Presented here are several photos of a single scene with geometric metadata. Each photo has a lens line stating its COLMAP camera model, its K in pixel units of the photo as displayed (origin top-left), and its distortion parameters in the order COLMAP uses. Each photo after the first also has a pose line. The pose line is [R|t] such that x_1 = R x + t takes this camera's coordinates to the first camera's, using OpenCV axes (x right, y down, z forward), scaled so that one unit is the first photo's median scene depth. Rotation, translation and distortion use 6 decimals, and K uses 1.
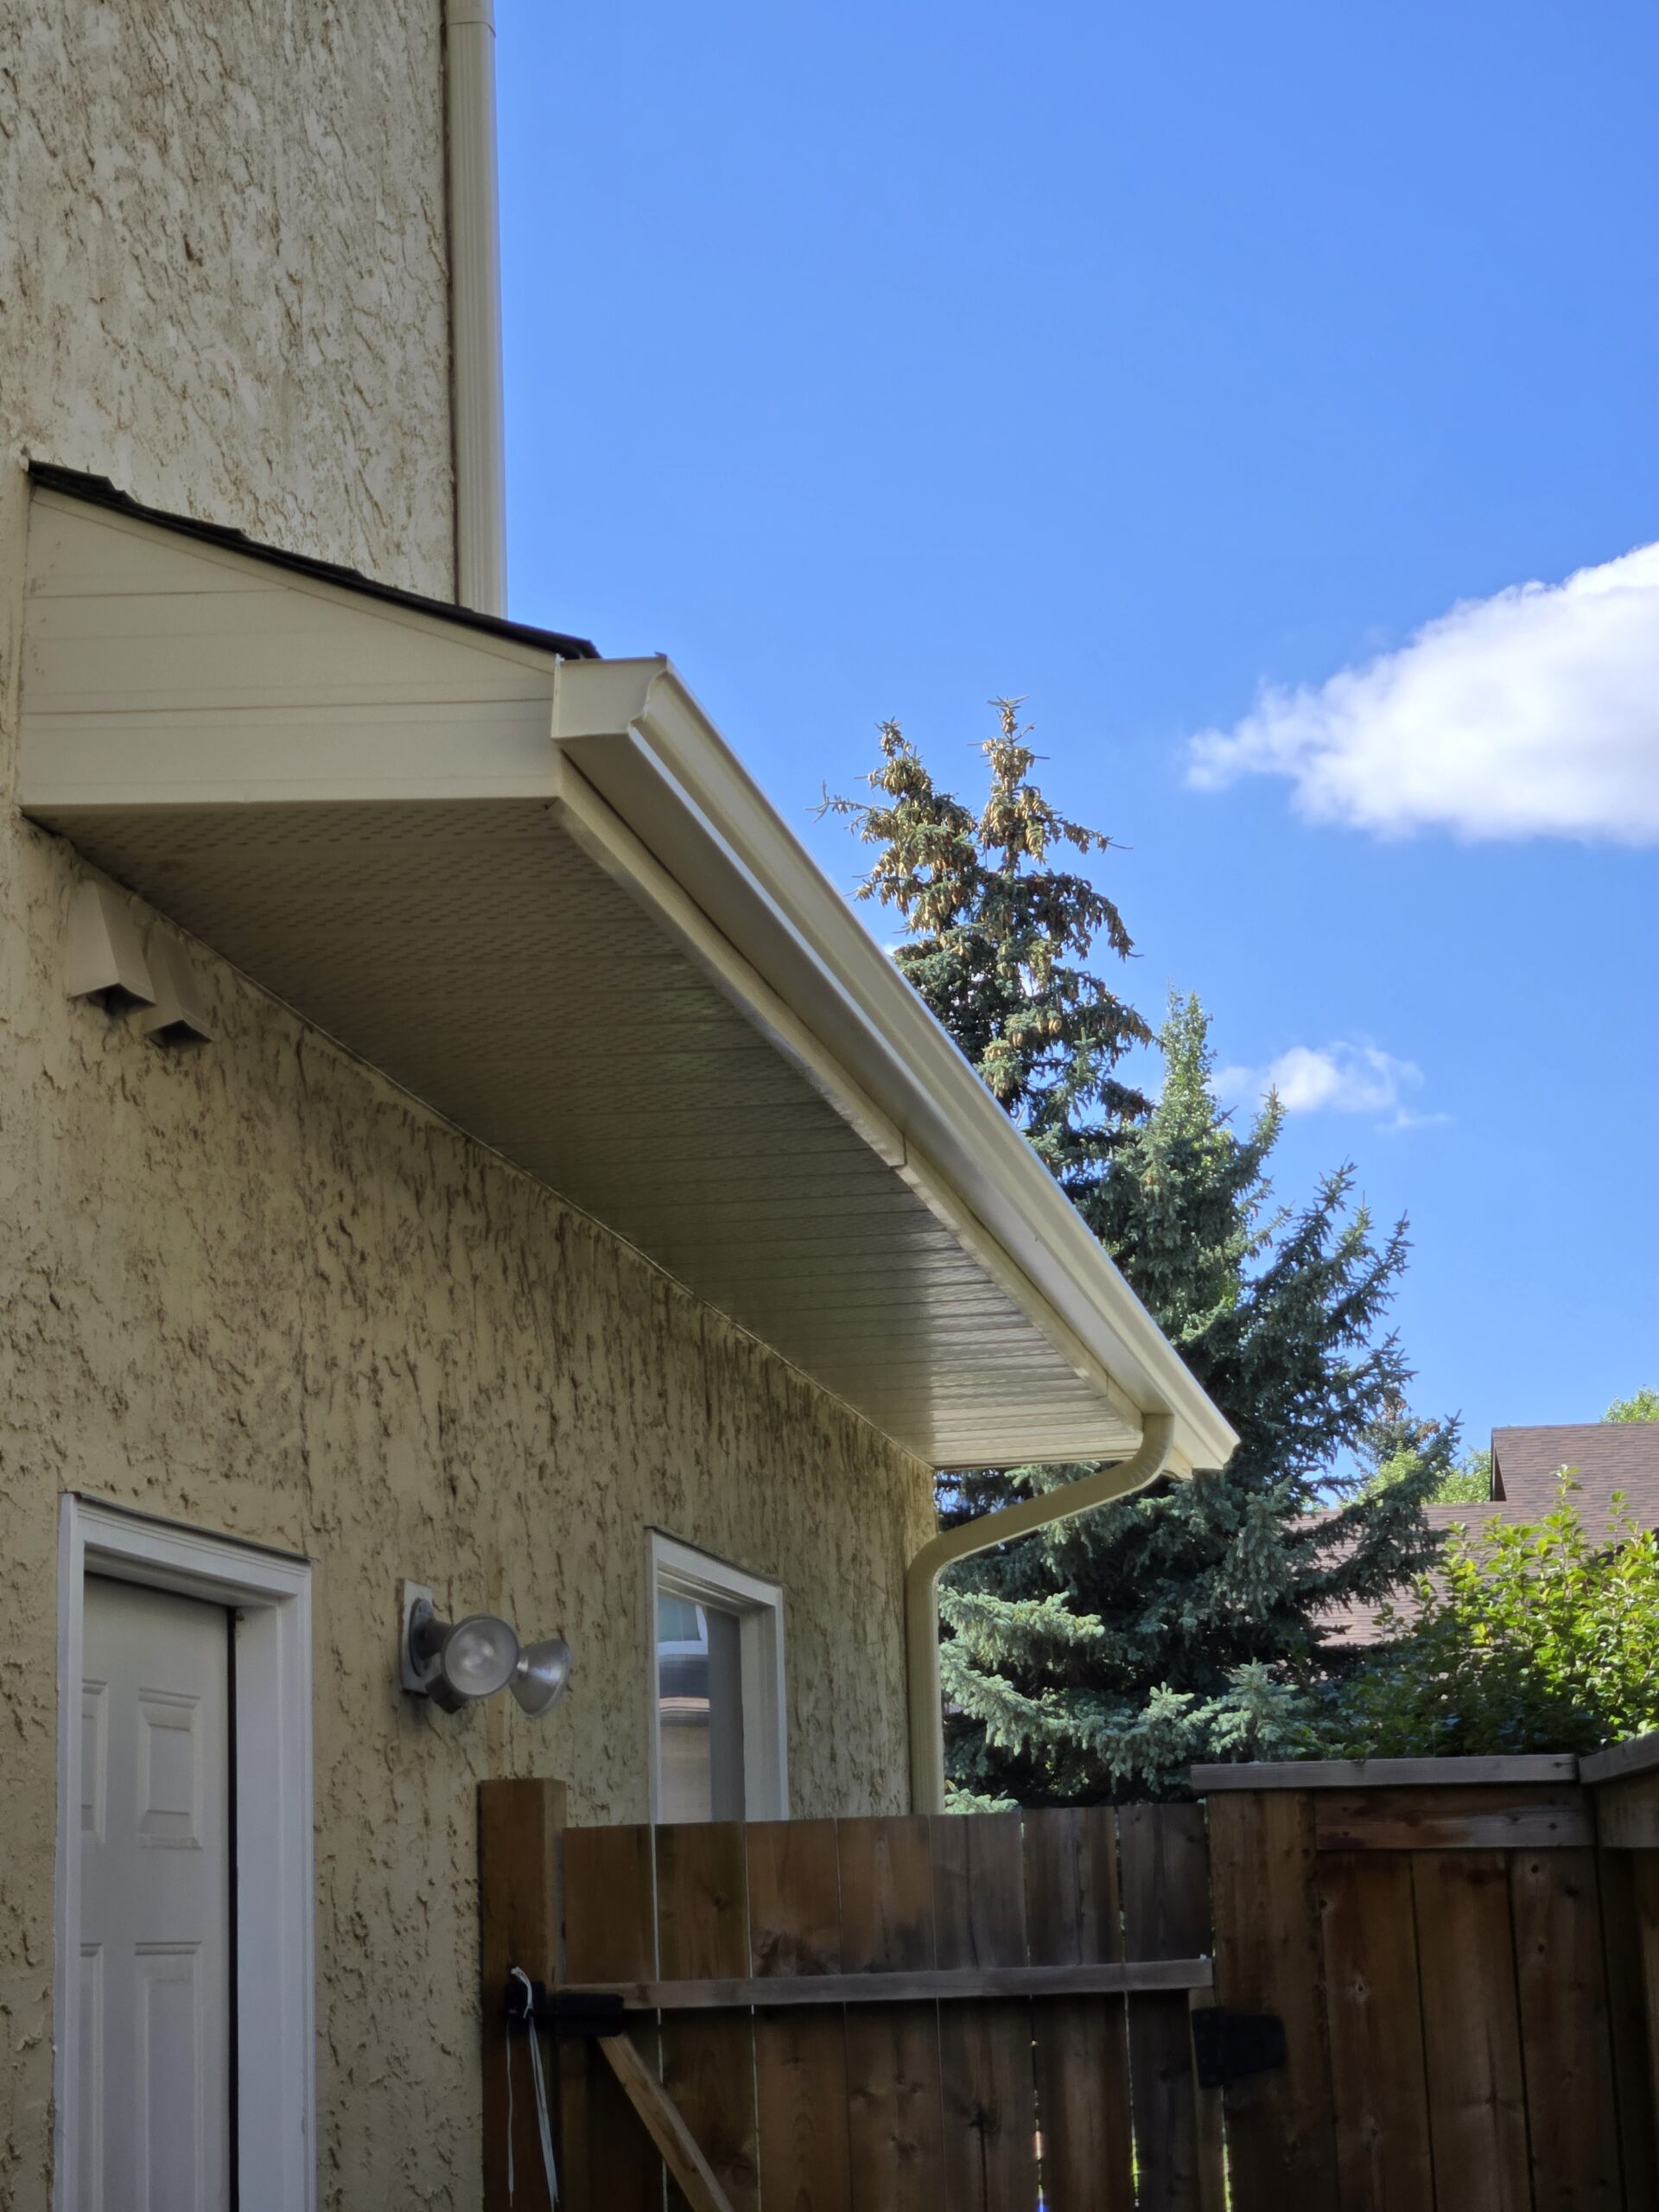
lens RADIAL K [[4371.8, 0, 816.3], [0, 4371.8, 1102.5], [0, 0, 1]] dist [0.017450, 0.000000]
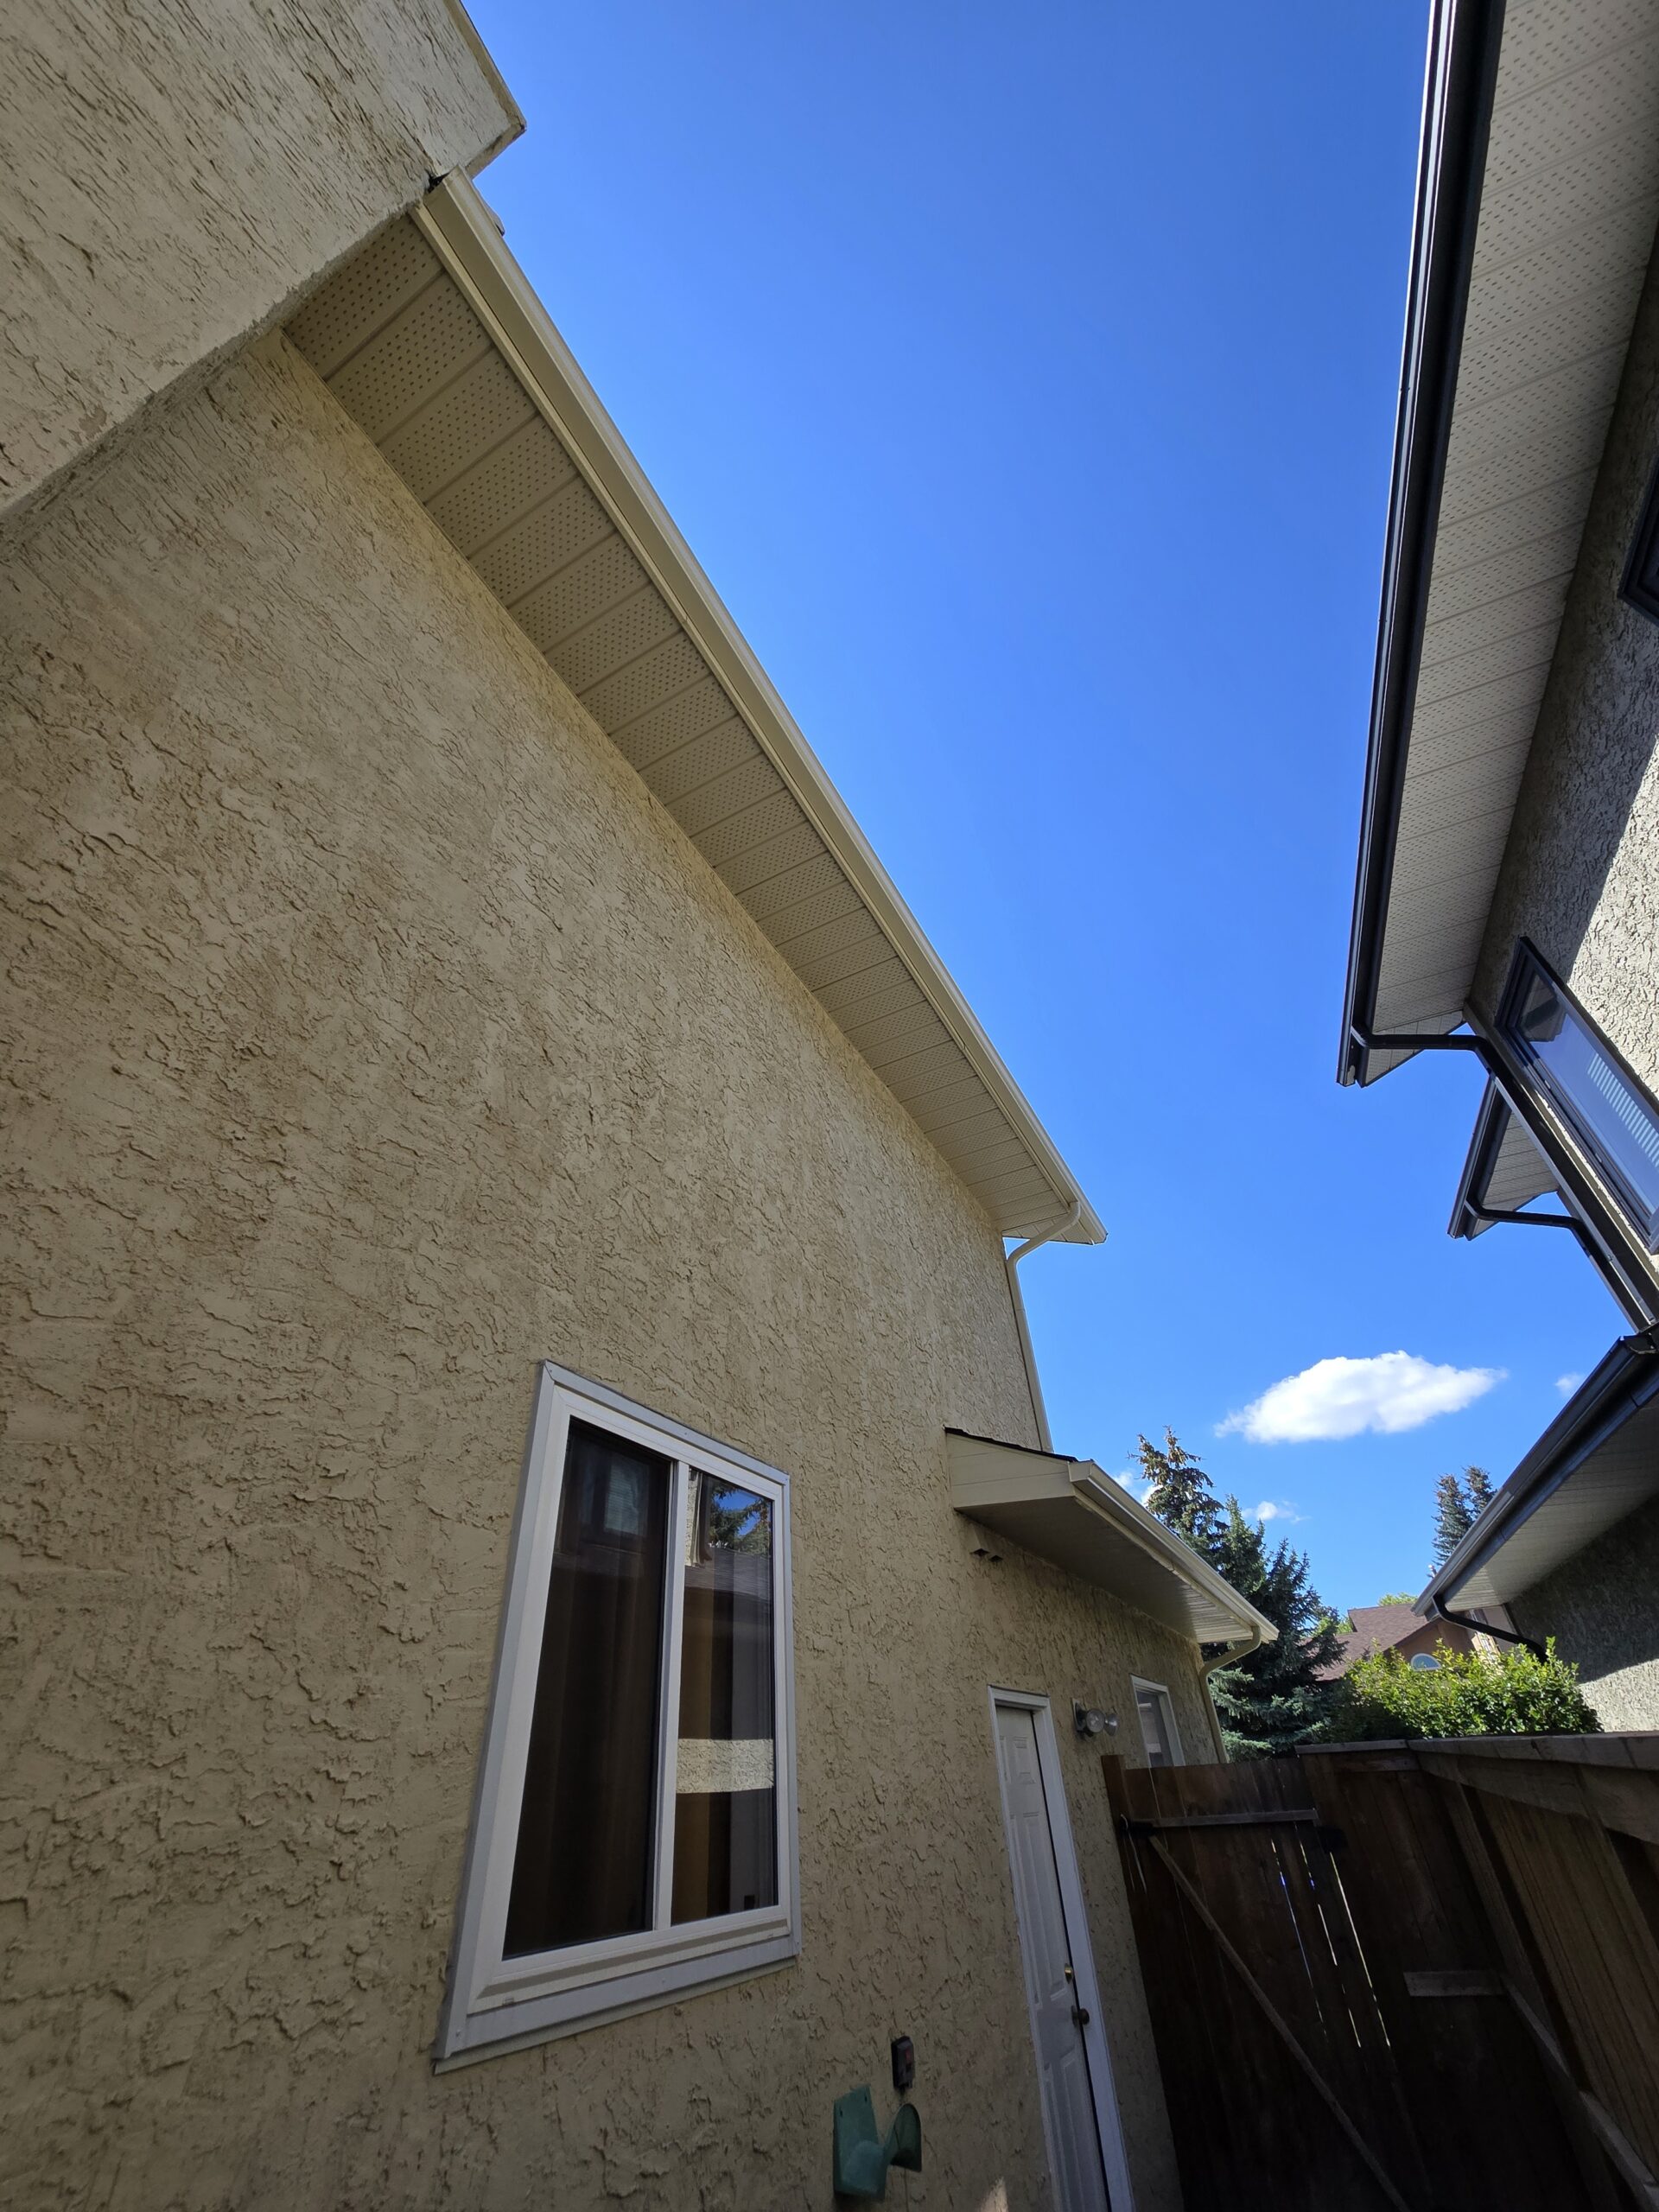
lens RADIAL K [[906.9, 0, 811.0], [0, 906.9, 1100.2], [0, 0, 1]] dist [-0.003655, -0.000380]
pose [[0.946569, -0.204500, -0.249372, -0.000218], [0.074463, 0.890939, -0.447977, -0.024106], [0.313786, 0.405472, 0.858563, -0.022044]]
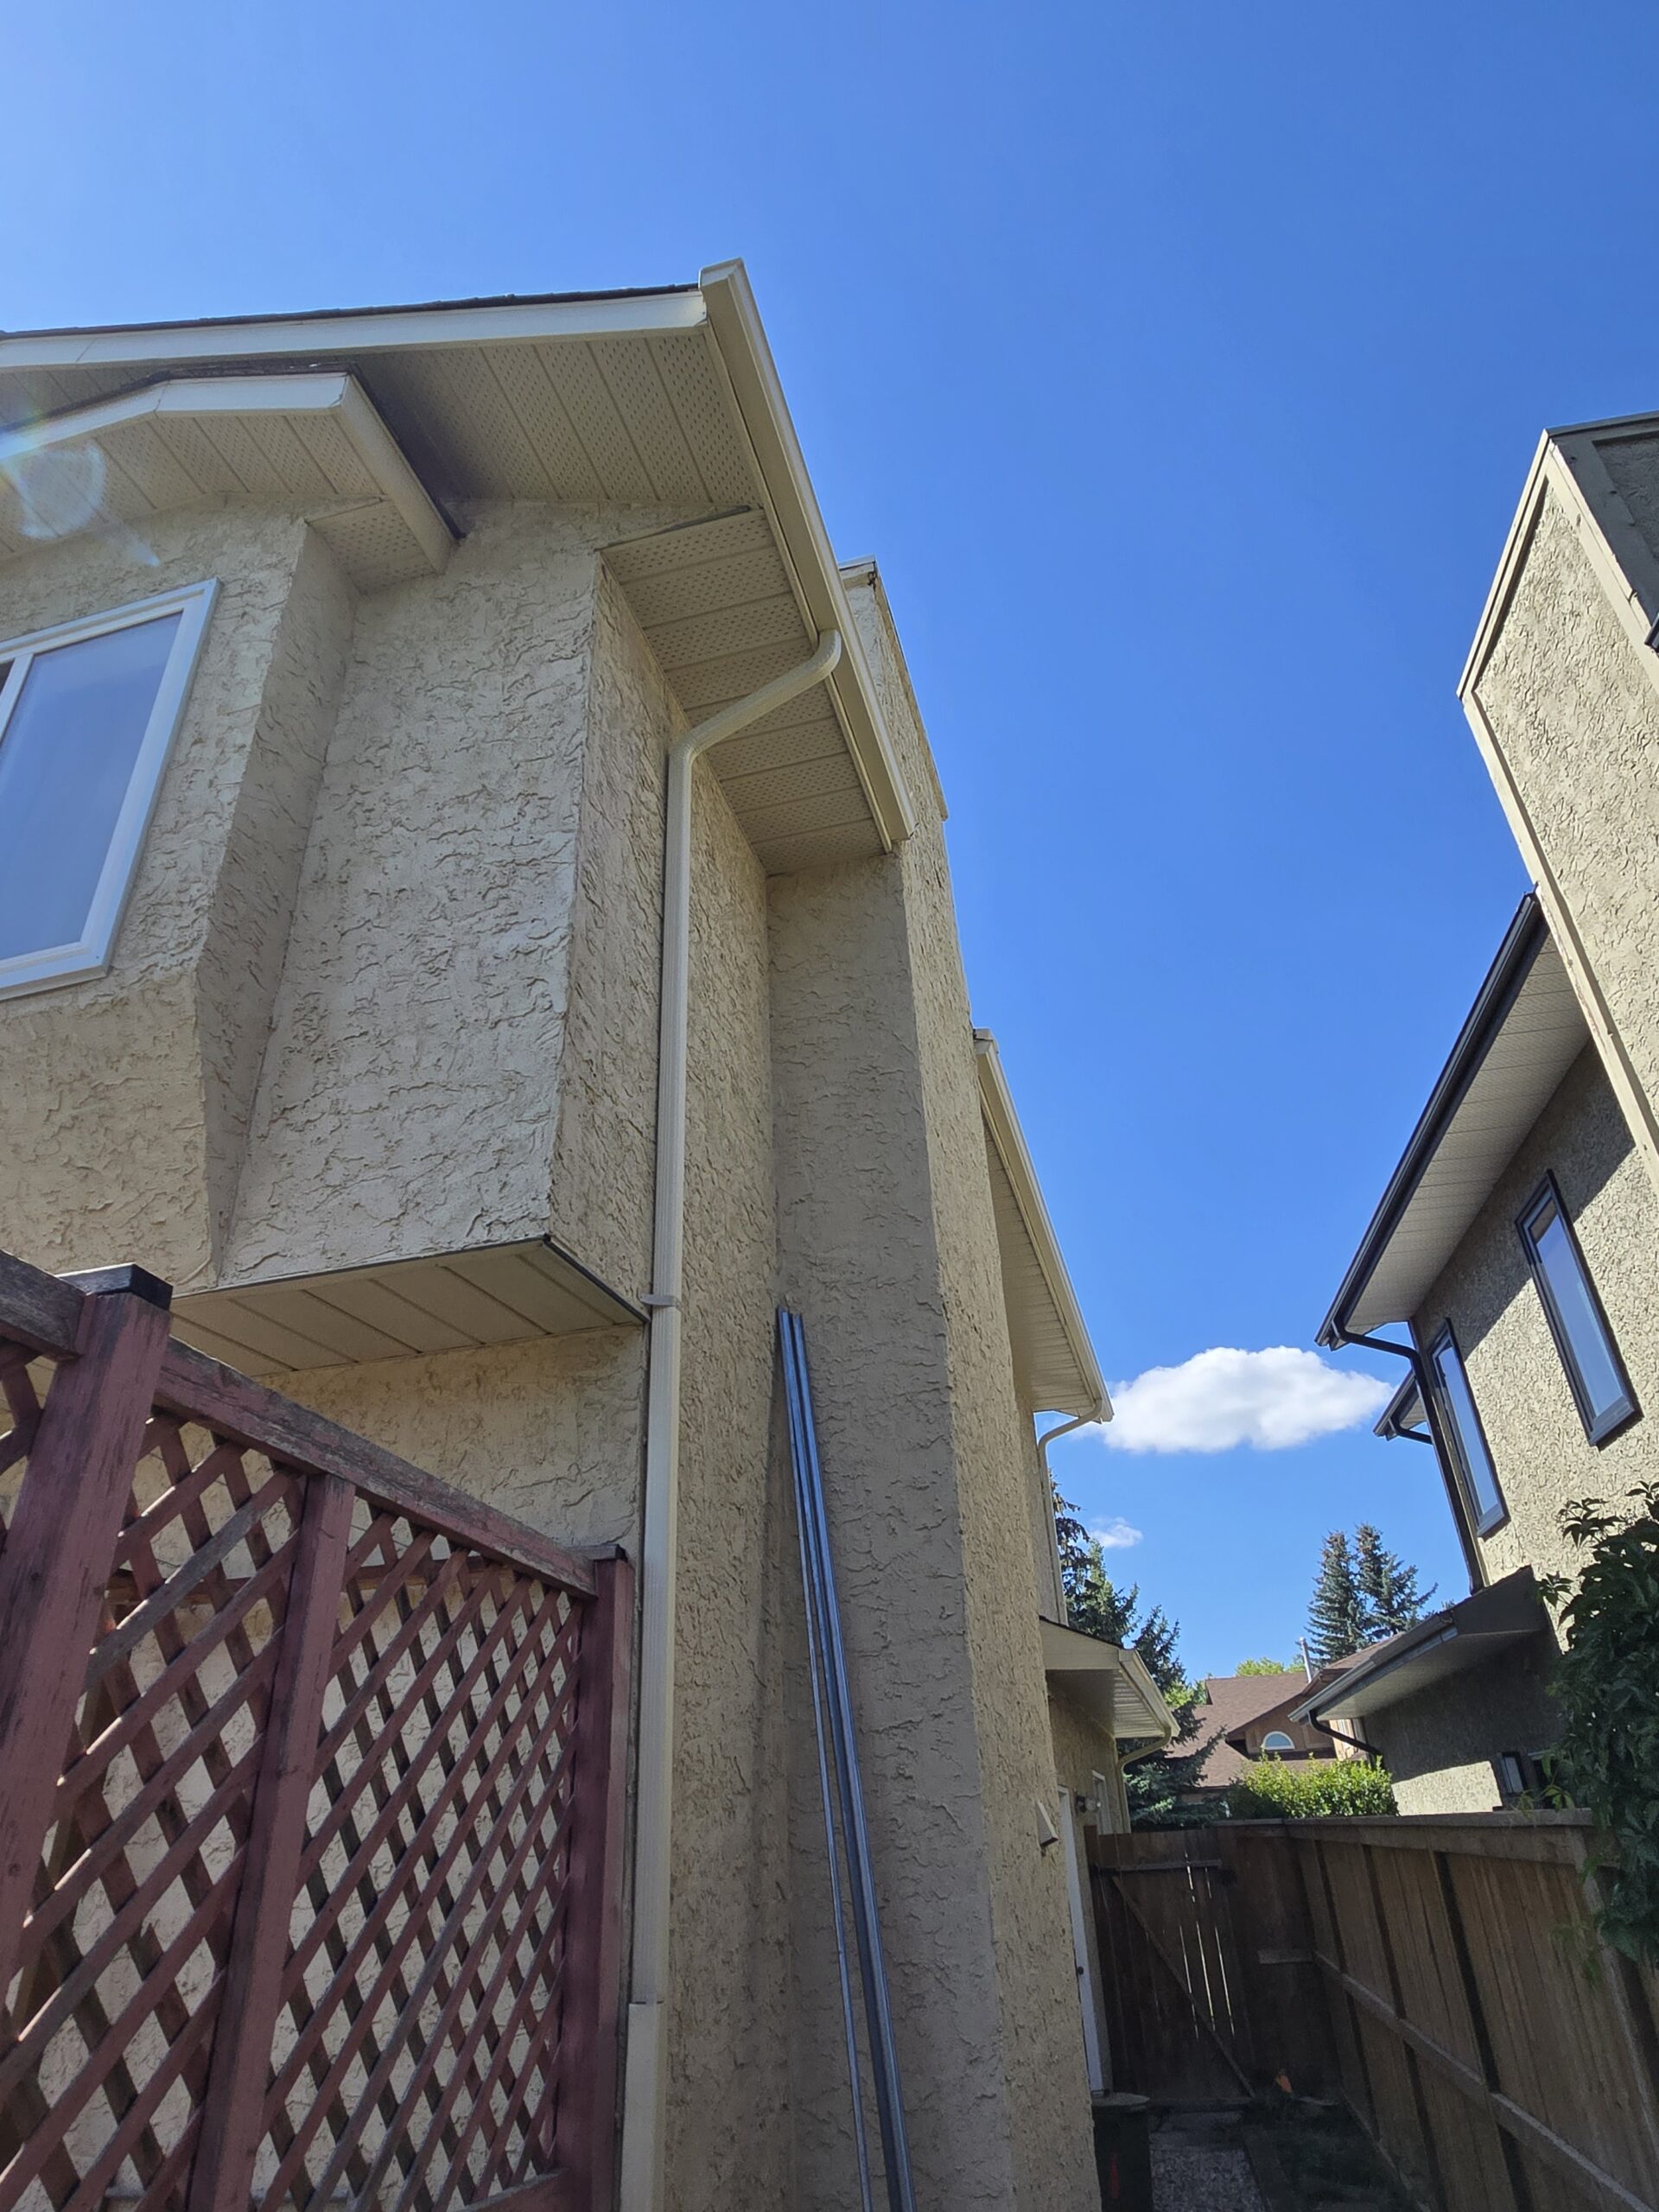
lens RADIAL K [[1316.1, 0, 826.9], [0, 1316.1, 1095.2], [0, 0, 1]] dist [0.004075, -0.001617]
pose [[0.995081, -0.057471, -0.080692, -0.205007], [0.027645, 0.943259, -0.330905, -0.171781], [0.095131, 0.327047, 0.940208, -0.896785]]
